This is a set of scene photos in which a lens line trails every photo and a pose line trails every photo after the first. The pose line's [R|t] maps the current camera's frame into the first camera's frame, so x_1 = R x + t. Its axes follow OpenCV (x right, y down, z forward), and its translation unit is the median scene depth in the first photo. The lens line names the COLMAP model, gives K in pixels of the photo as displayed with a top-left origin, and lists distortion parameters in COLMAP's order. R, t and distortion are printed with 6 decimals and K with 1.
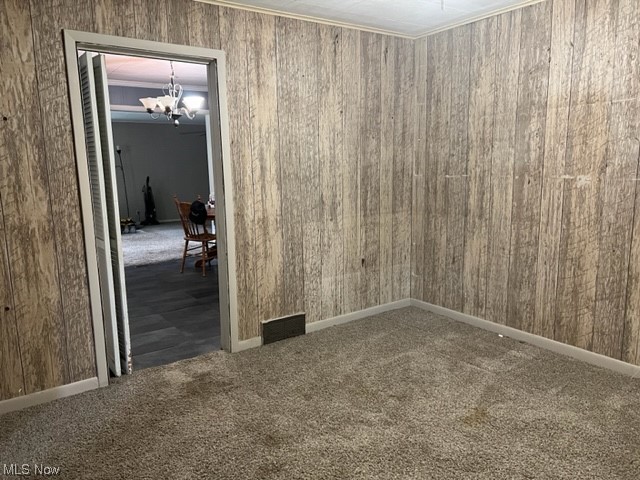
lens RADIAL K [[480.1, 0, 321.7], [0, 480.1, 242.6], [0, 0, 1]] dist [0.000643, -0.030241]
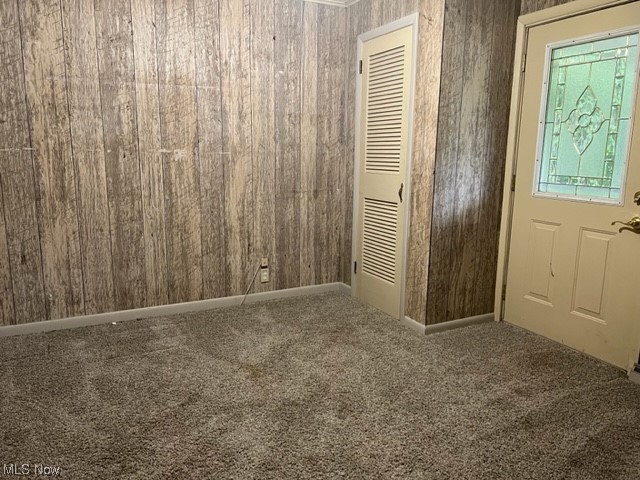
lens RADIAL K [[480.1, 0, 322.3], [0, 480.1, 240.9], [0, 0, 1]] dist [0.000643, -0.030241]
pose [[0.095696, -0.162820, 0.982004, -0.522938], [0.139722, 0.978962, 0.148700, -0.047757], [-0.985556, 0.122978, 0.116432, 0.528186]]
